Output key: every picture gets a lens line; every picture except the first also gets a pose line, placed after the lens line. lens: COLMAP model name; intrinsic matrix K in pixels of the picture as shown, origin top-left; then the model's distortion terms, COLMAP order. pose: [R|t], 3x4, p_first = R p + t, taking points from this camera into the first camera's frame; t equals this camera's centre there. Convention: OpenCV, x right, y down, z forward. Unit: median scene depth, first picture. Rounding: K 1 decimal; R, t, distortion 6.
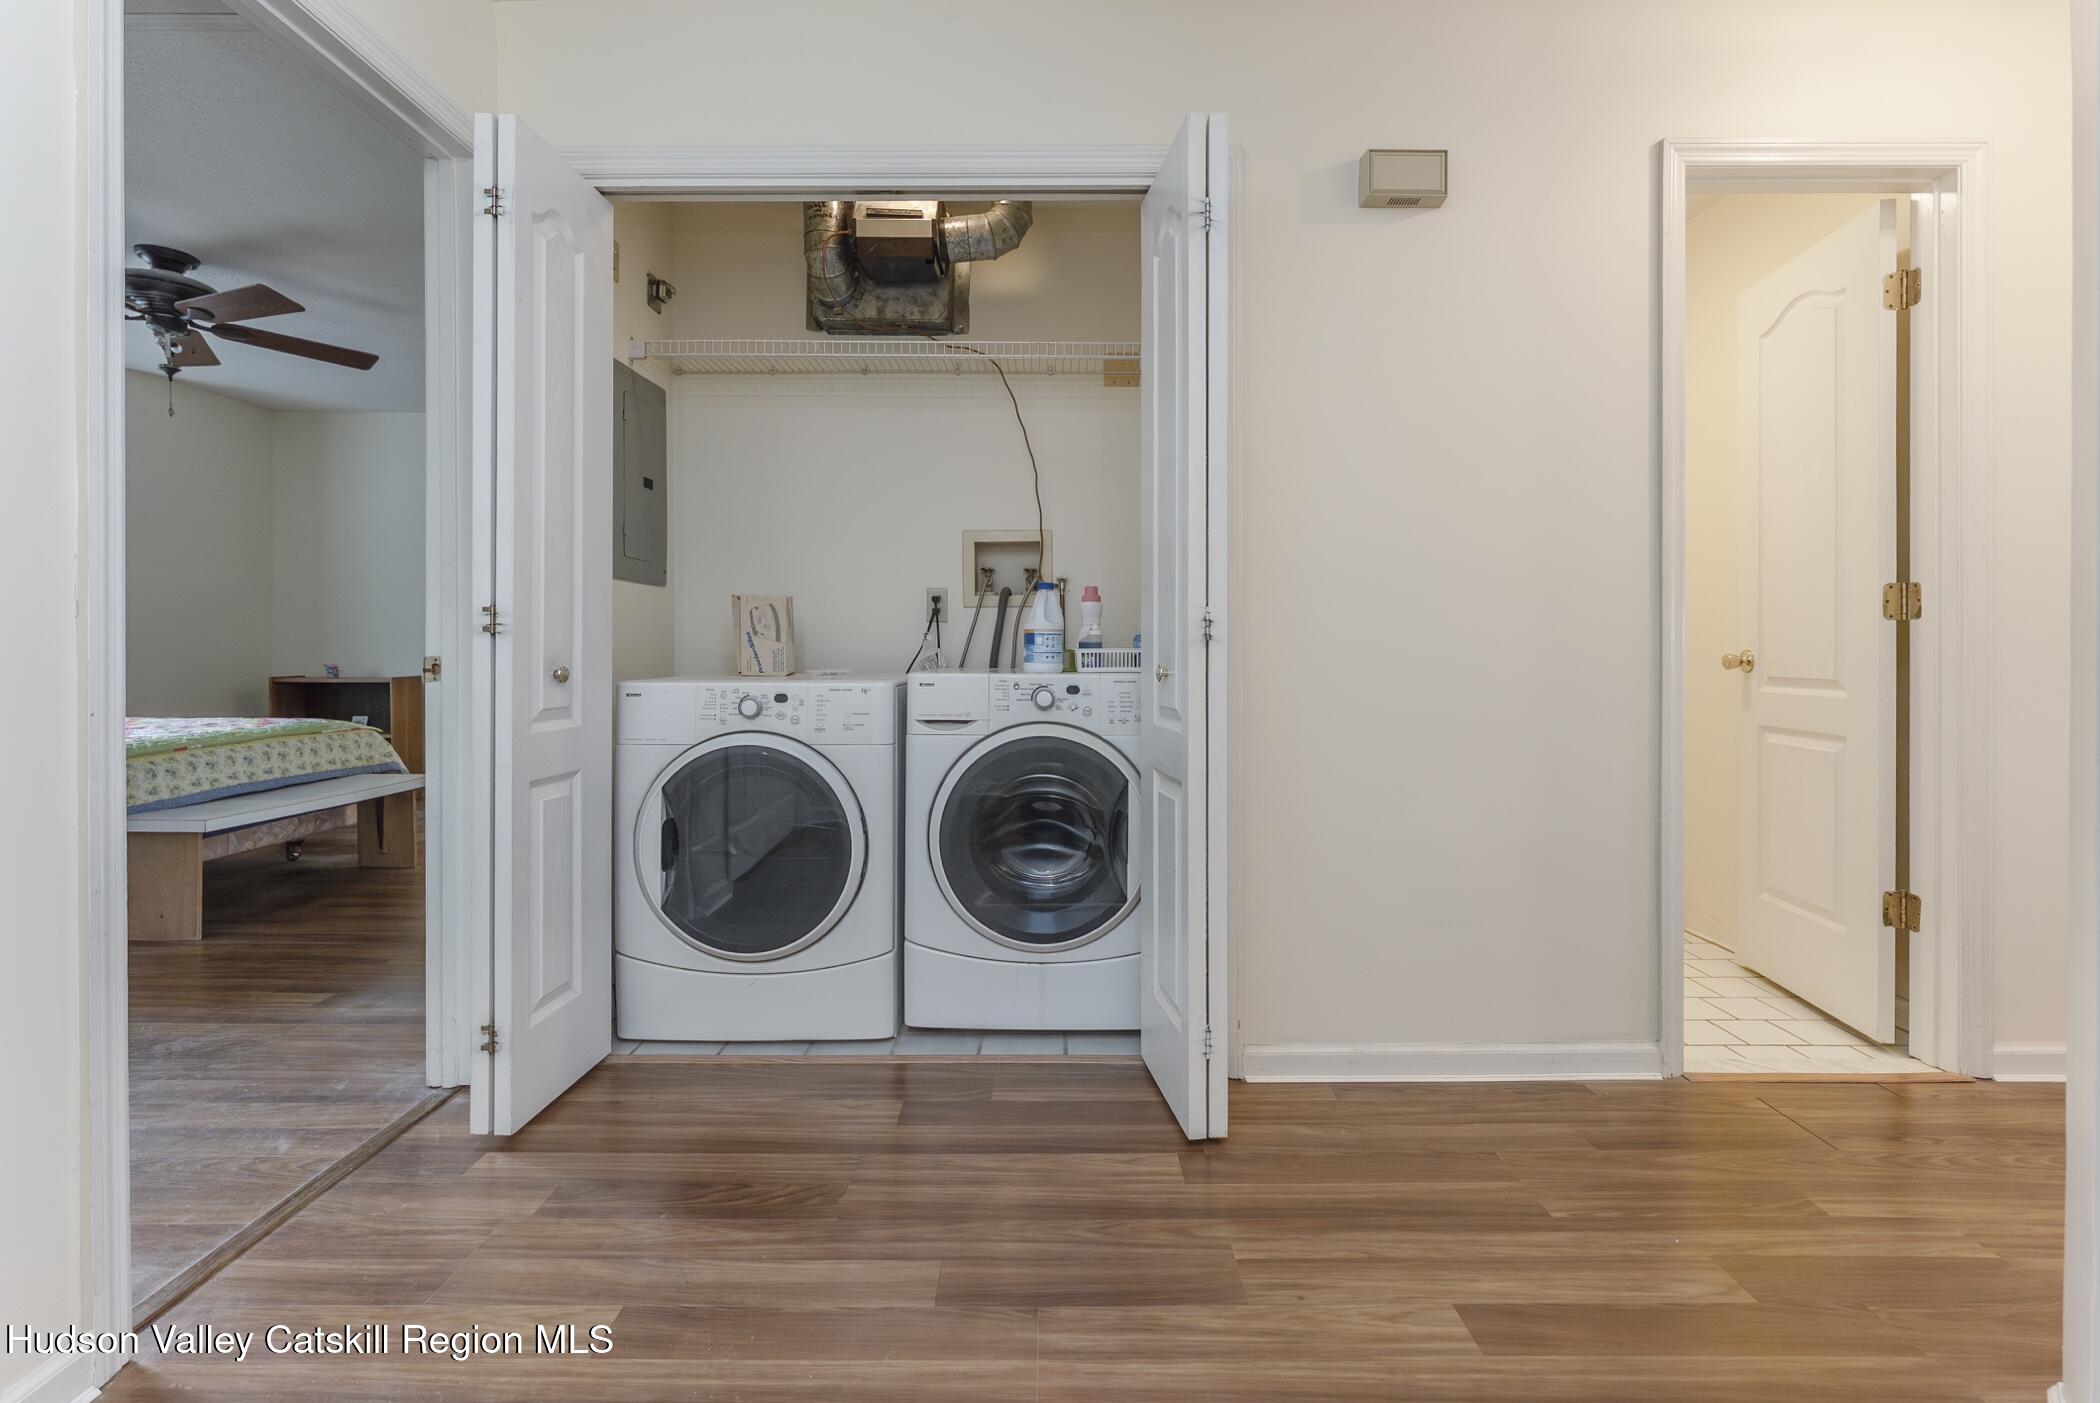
lens RADIAL K [[909.6, 0, 1050.6], [0, 909.6, 647.4], [0, 0, 1]] dist [-0.000342, -0.000634]
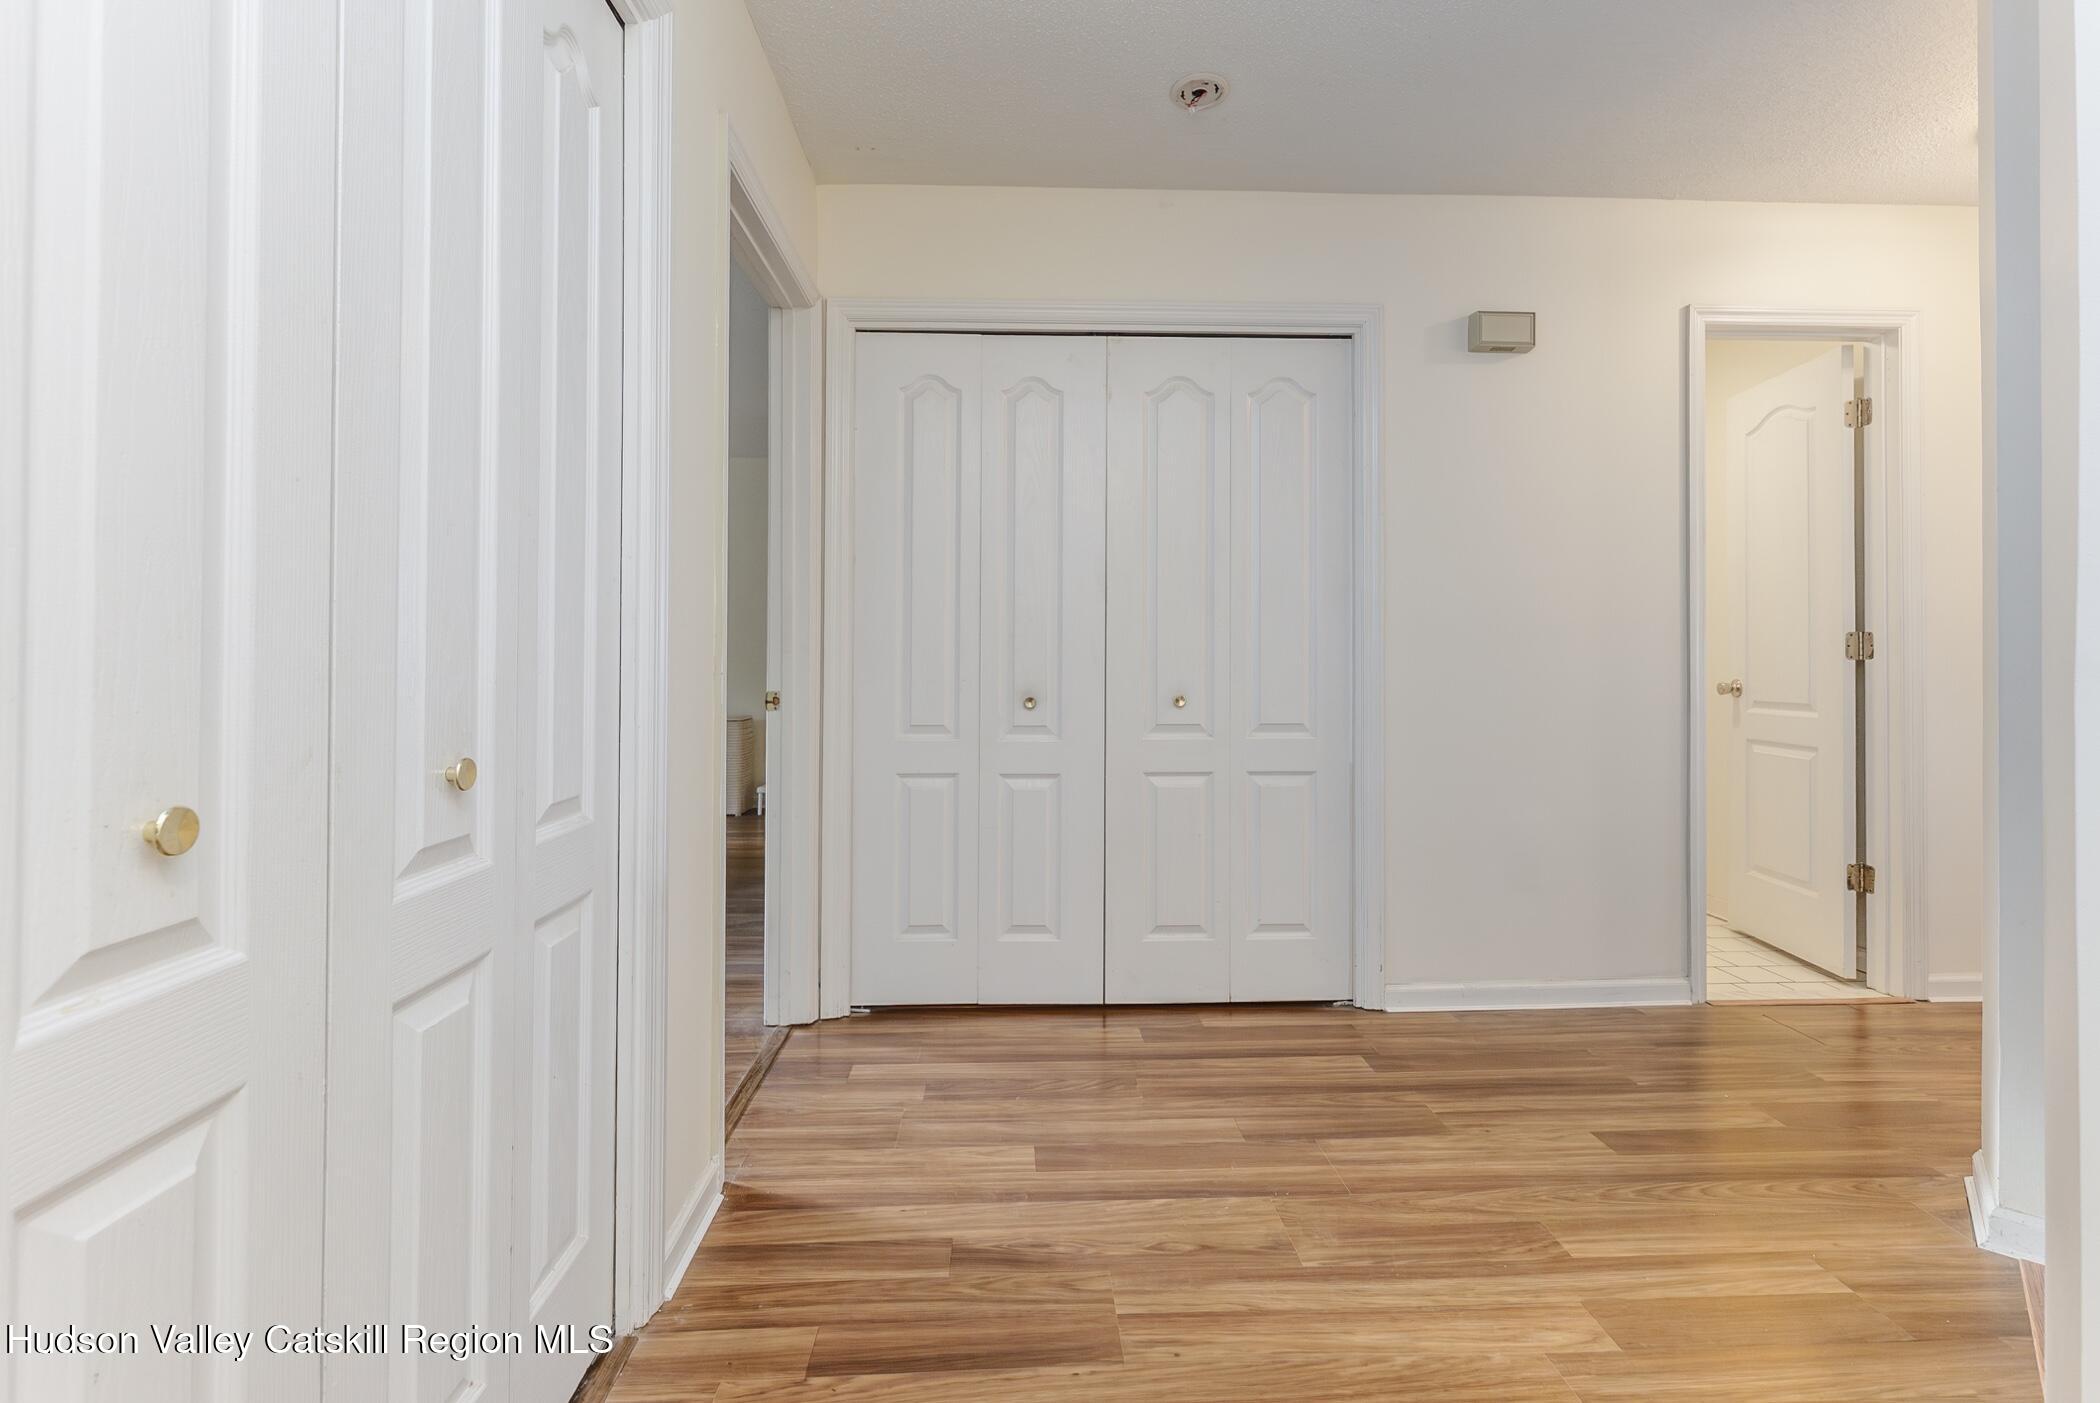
lens RADIAL K [[906.9, 0, 1047.7], [0, 906.9, 654.9], [0, 0, 1]] dist [0.000236, 0.000197]
pose [[0.998960, -0.000693, 0.045590, -0.340538], [0.000986, 0.999979, -0.006395, -0.032545], [-0.045584, 0.006434, 0.998940, -0.299017]]
